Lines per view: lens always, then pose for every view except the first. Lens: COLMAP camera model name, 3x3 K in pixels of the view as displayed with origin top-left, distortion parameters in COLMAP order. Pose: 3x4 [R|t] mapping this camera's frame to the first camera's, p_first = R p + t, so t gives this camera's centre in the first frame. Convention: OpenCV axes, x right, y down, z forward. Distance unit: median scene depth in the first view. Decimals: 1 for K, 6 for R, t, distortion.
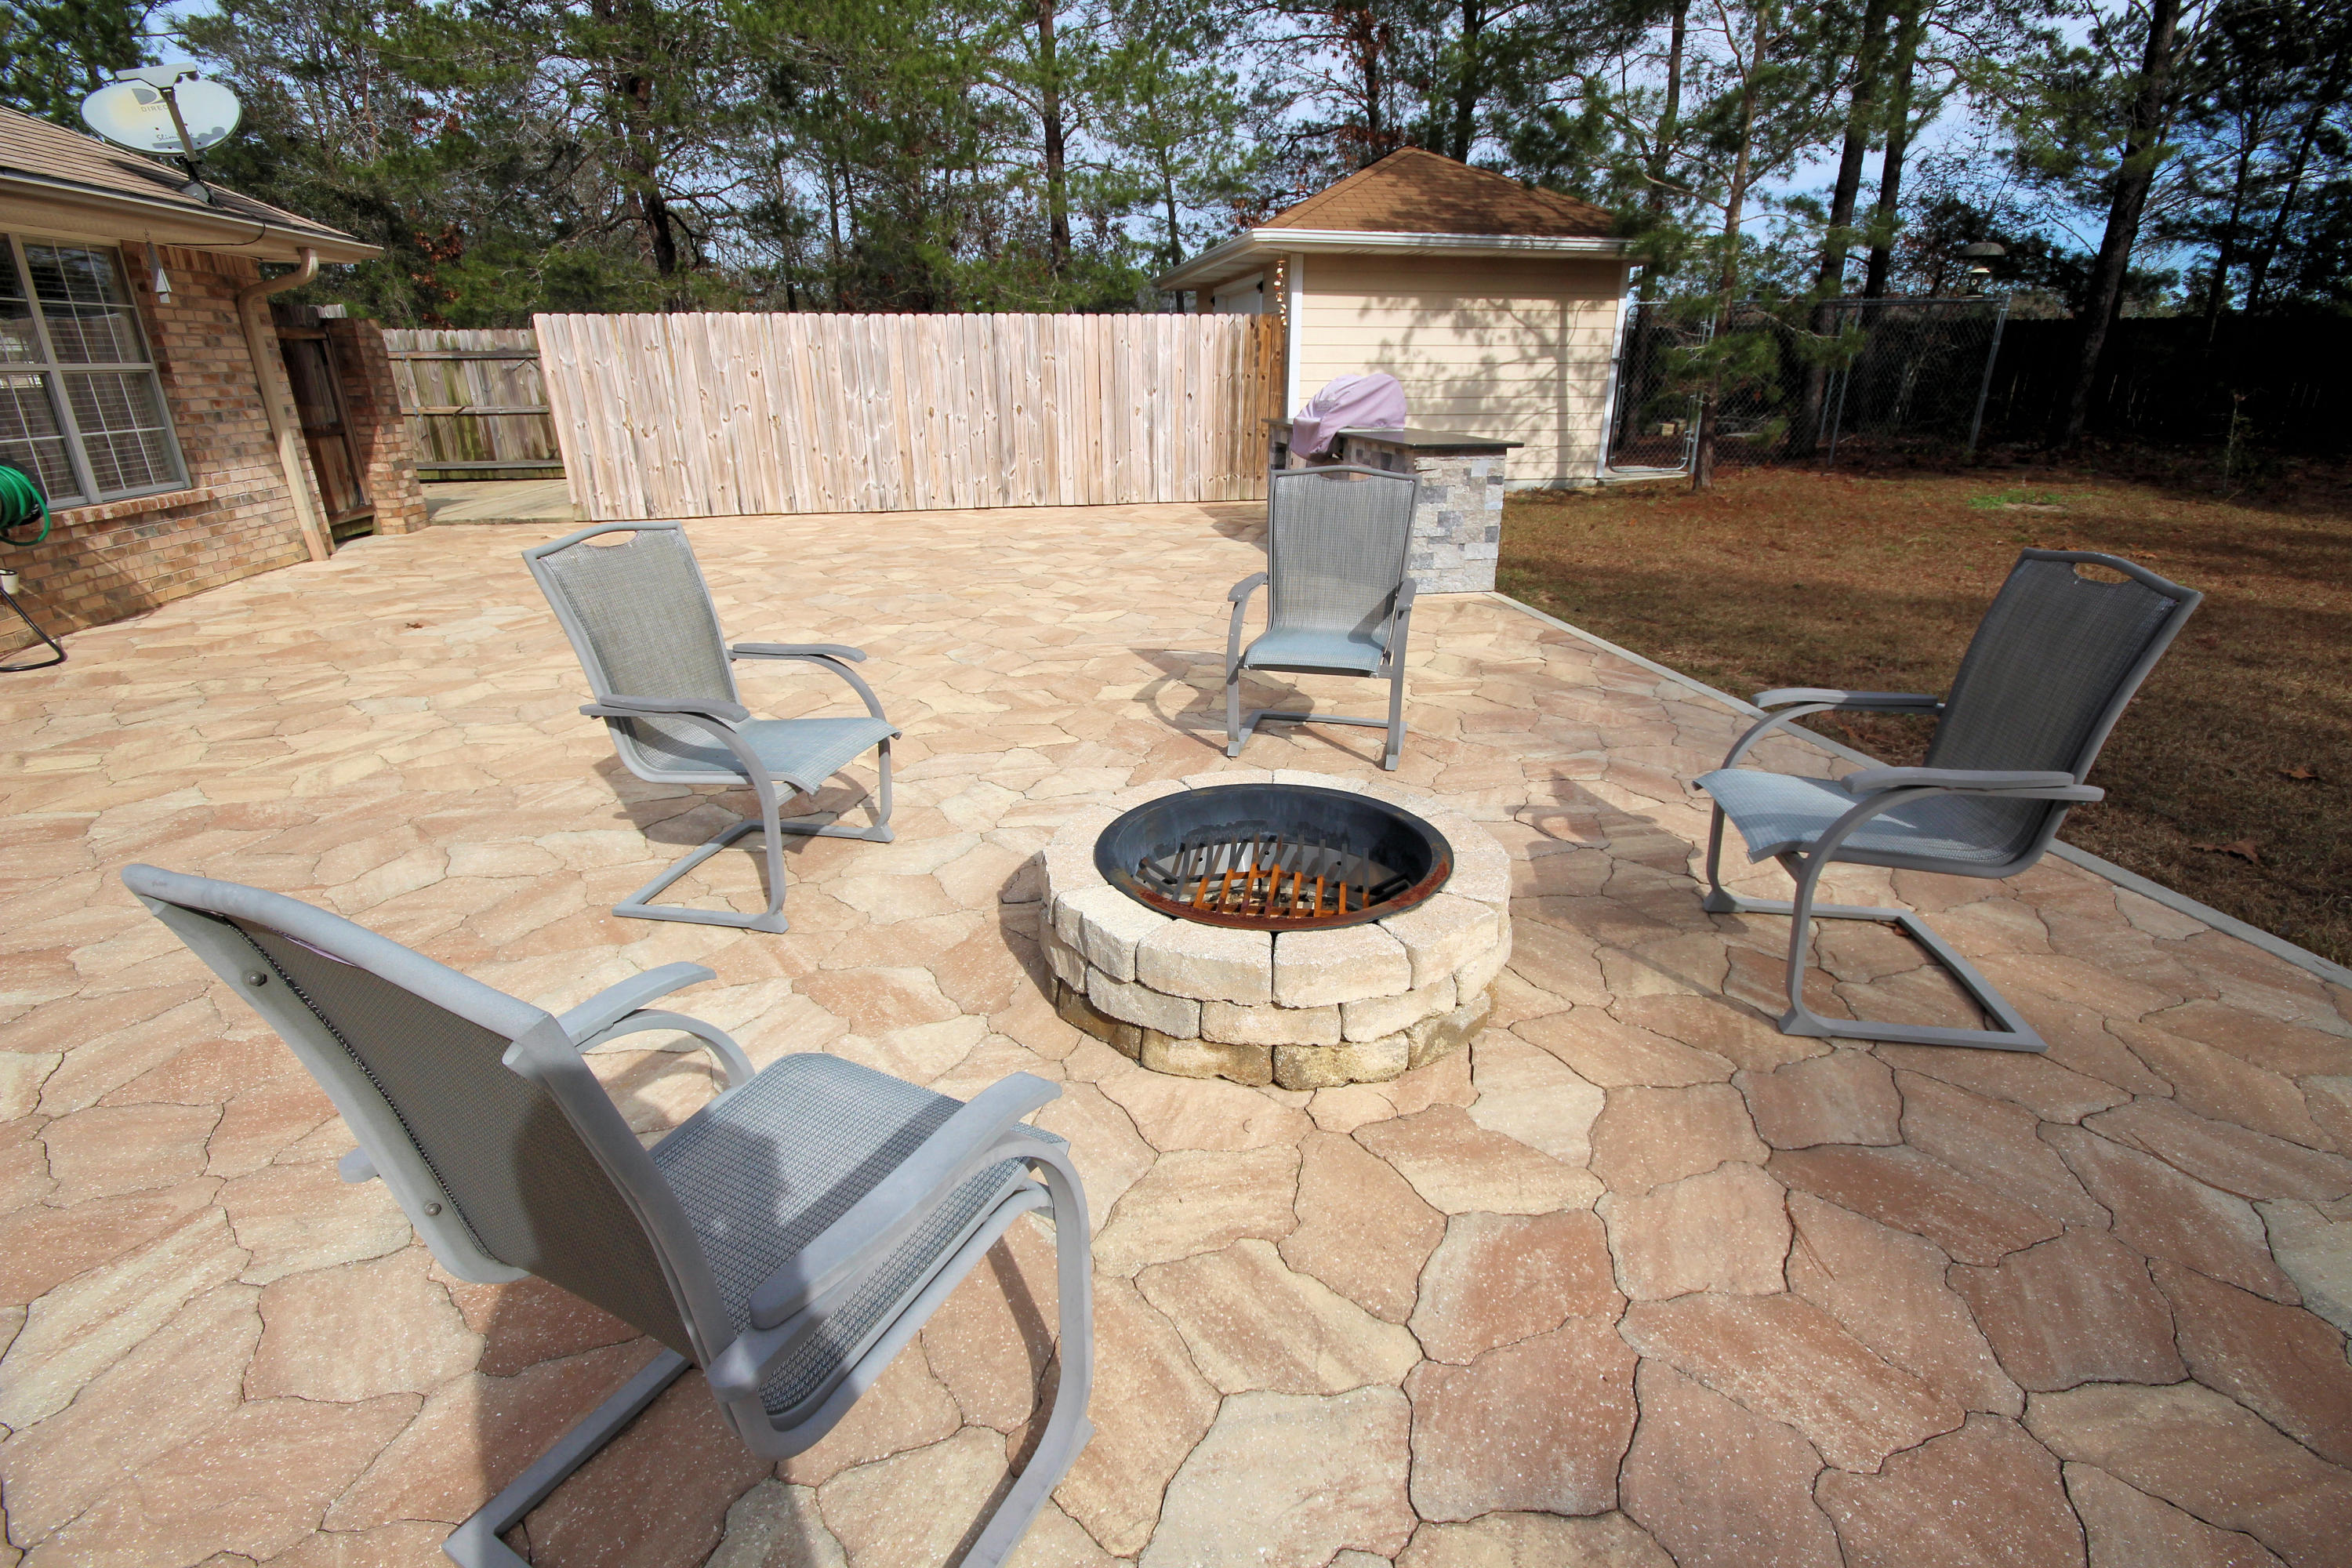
lens RADIAL K [[1087.4, 0, 1182.2], [0, 1087.4, 765.3], [0, 0, 1]] dist [-0.001121, -0.002265]
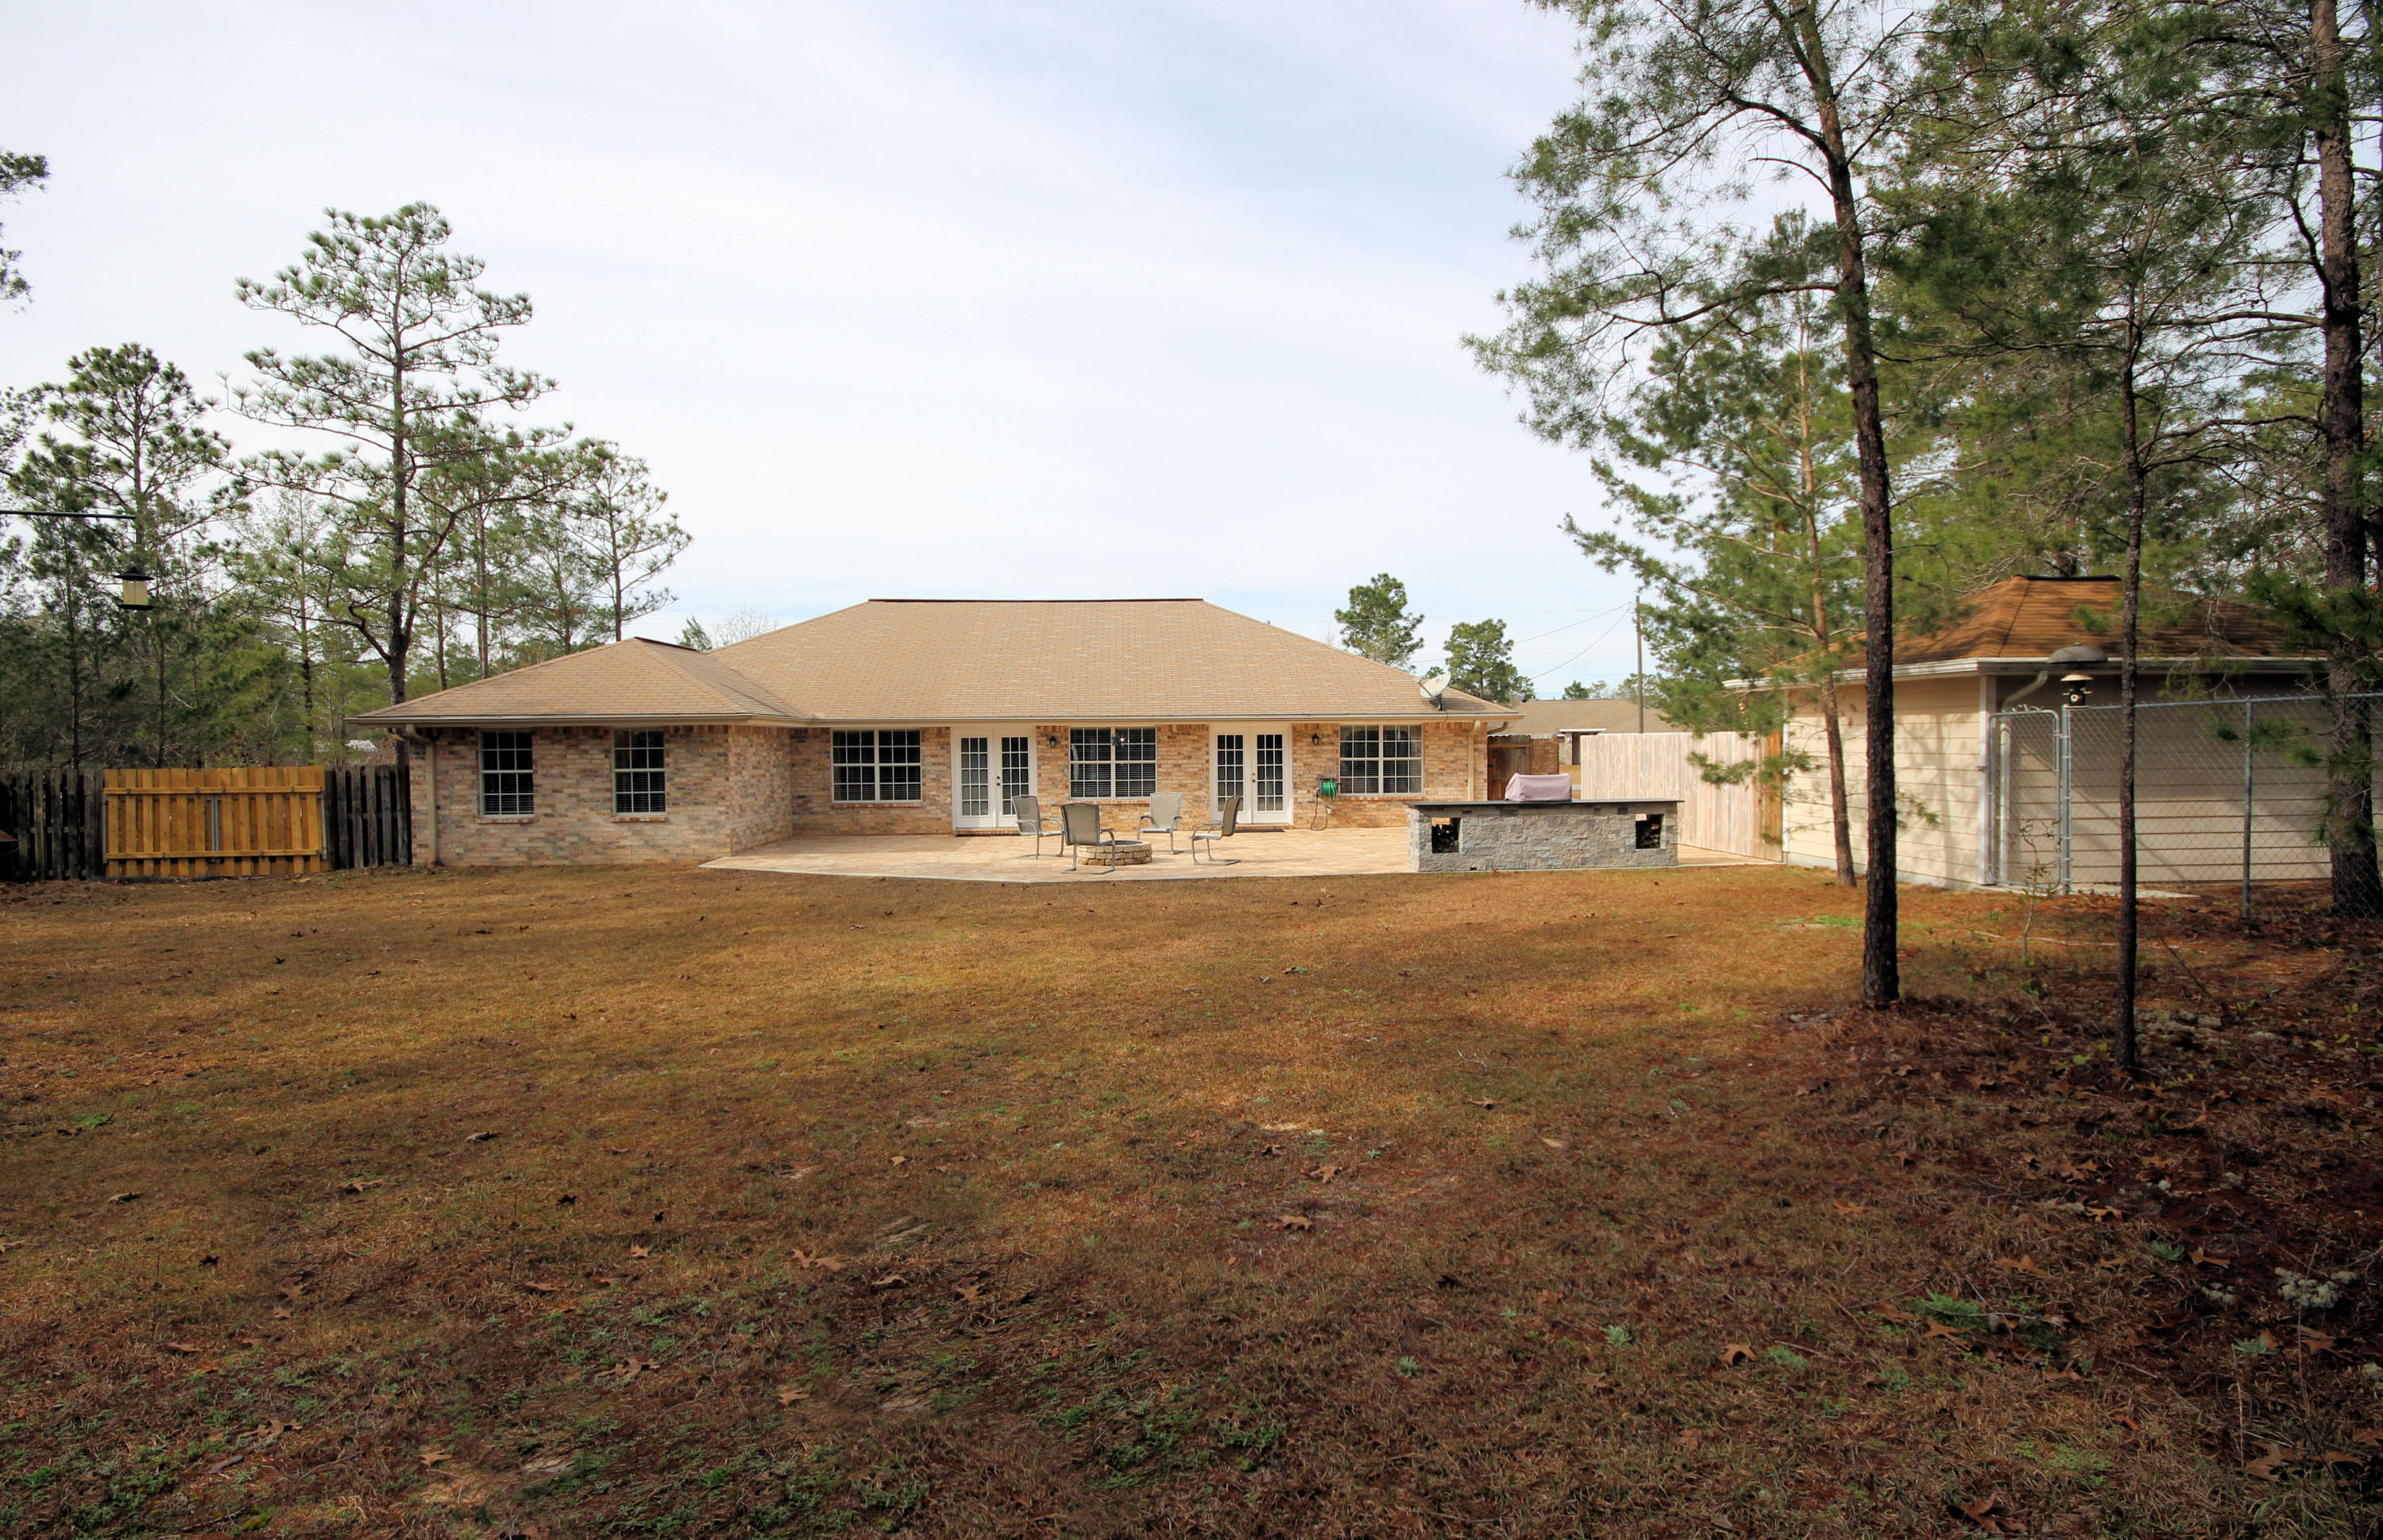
lens RADIAL K [[1185.5, 0, 1201.1], [0, 1185.5, 763.8], [0, 0, 1]] dist [0.000335, -0.000243]
pose [[-0.129109, 0.025984, -0.991290, 1.668715], [-0.327844, 0.942324, 0.067400, -0.233049], [0.935868, 0.333691, -0.113144, 0.490635]]
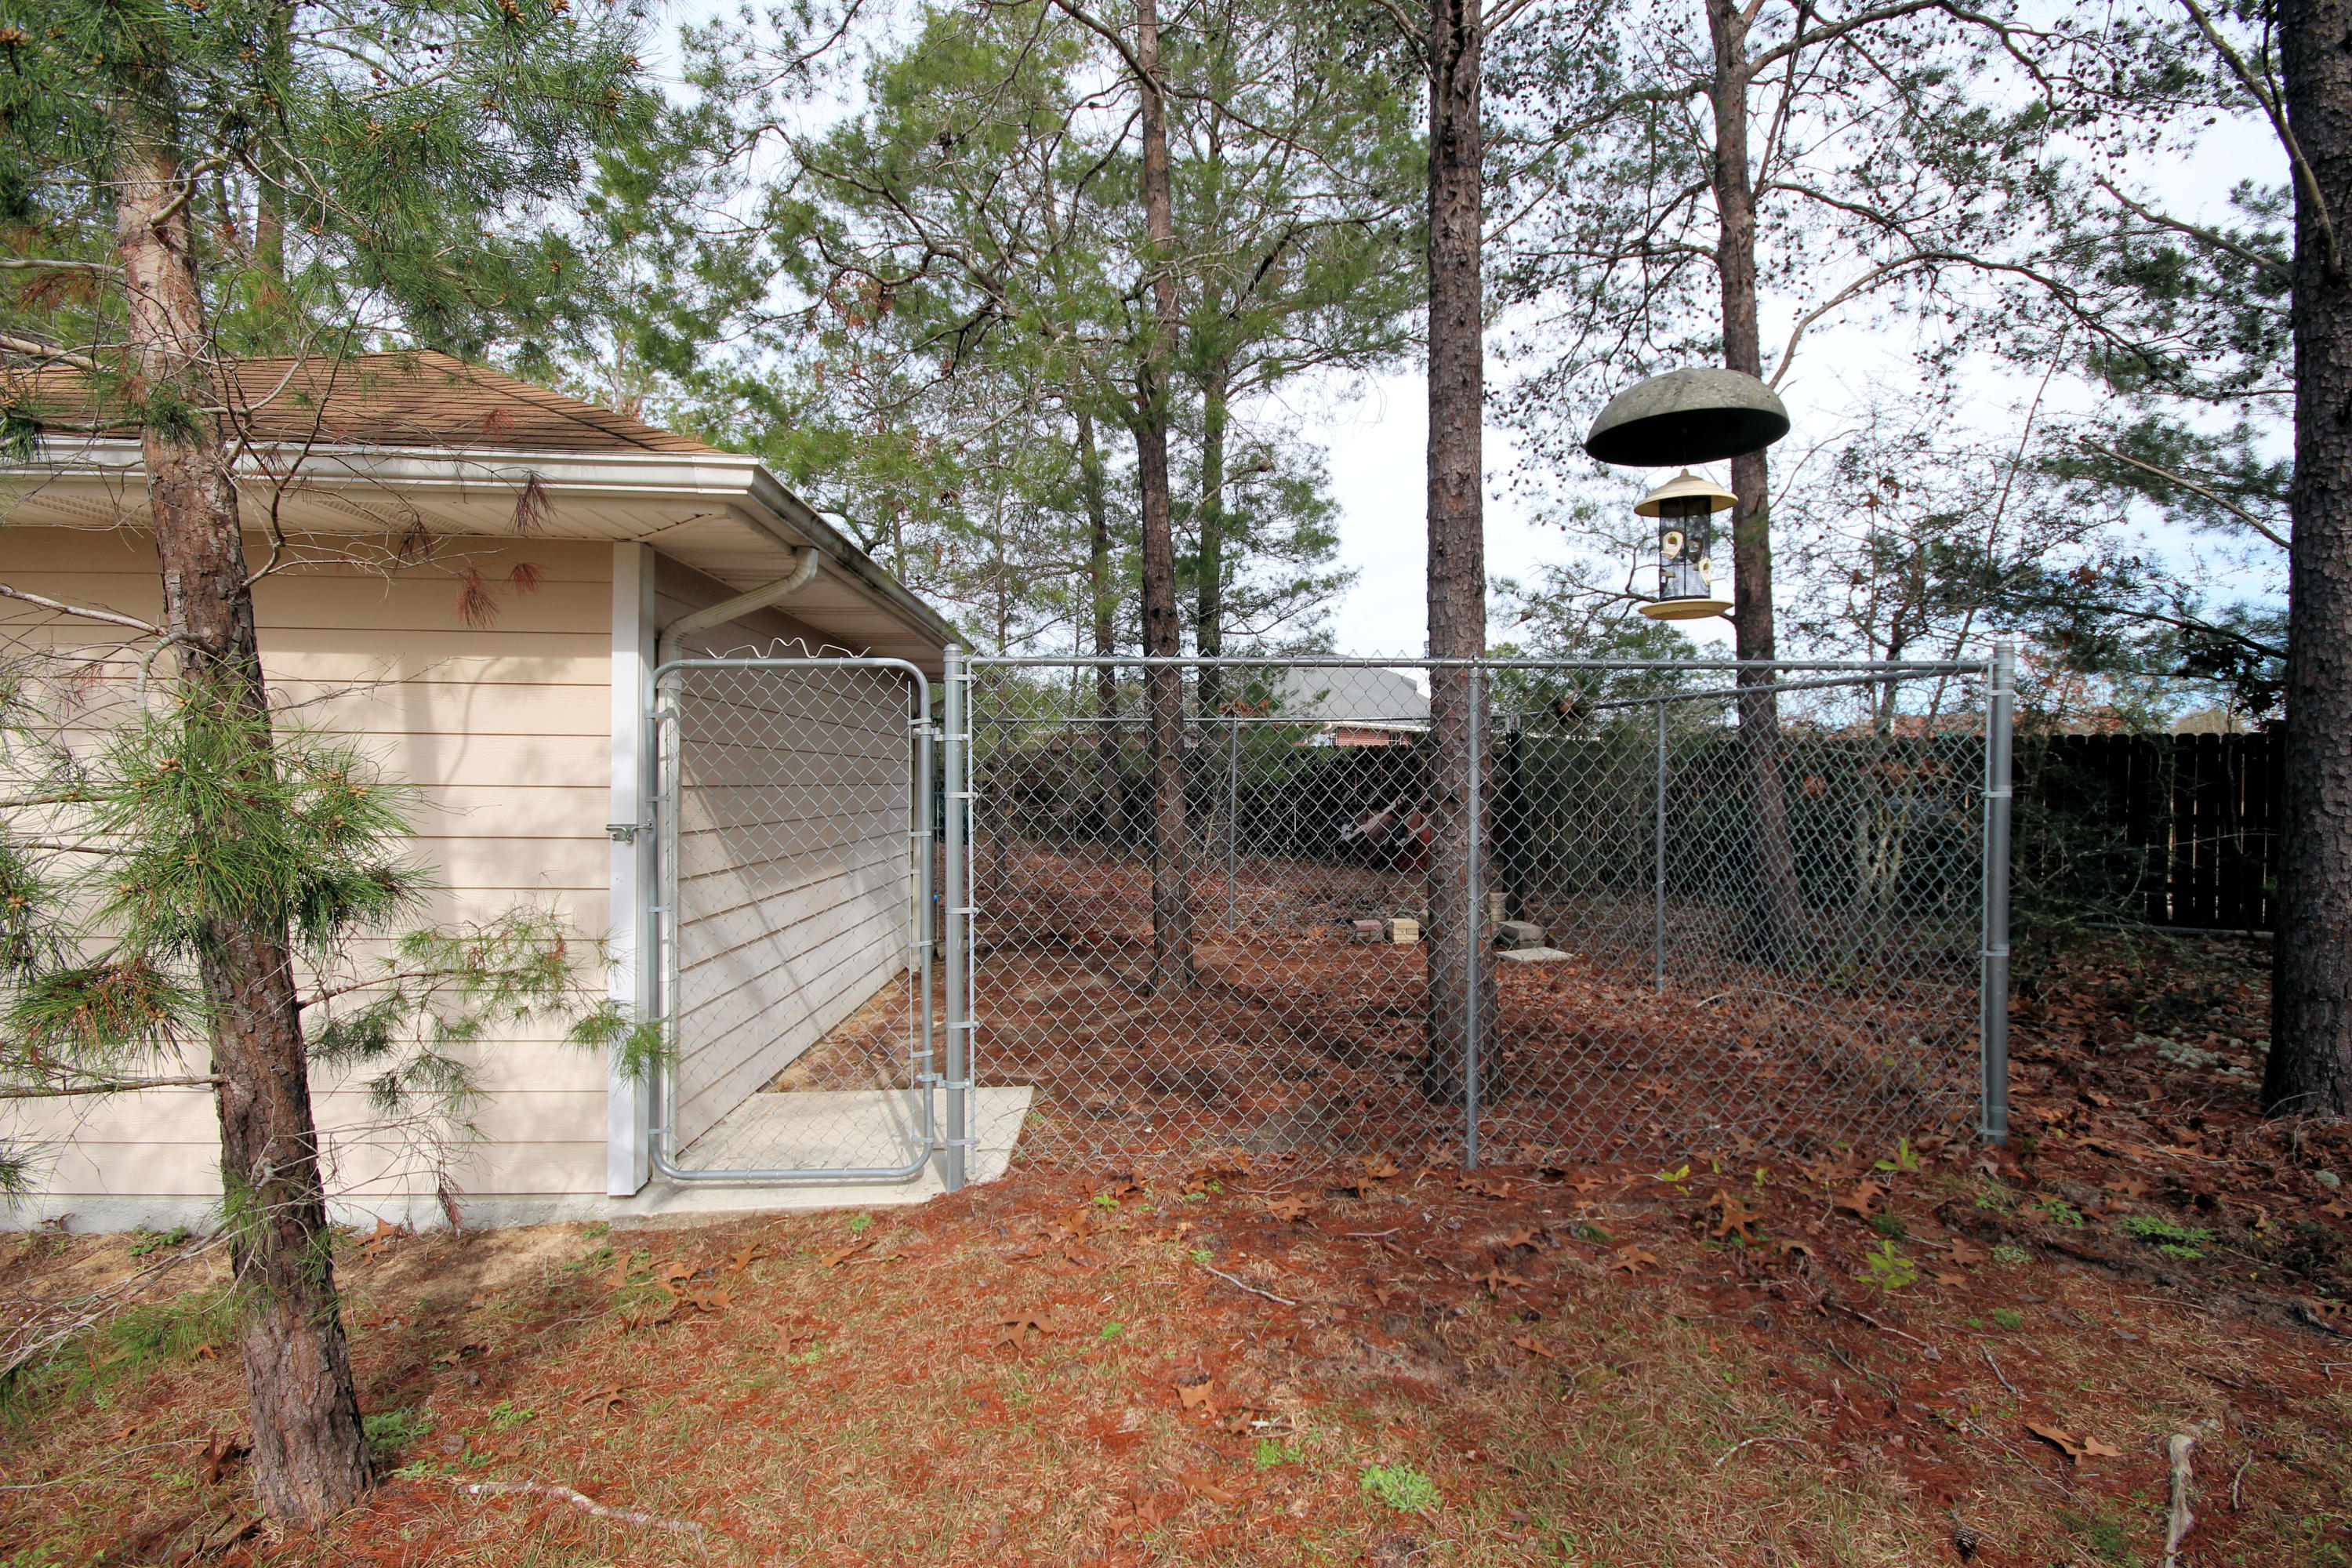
lens RADIAL K [[1087.4, 0, 1183.0], [0, 1087.4, 780.9], [0, 0, 1]] dist [-0.001121, -0.002265]
pose [[0.990315, 0.021201, -0.137210, 0.644861], [-0.065256, 0.943384, -0.325221, -0.317179], [0.122547, 0.331025, 0.935631, 0.774498]]
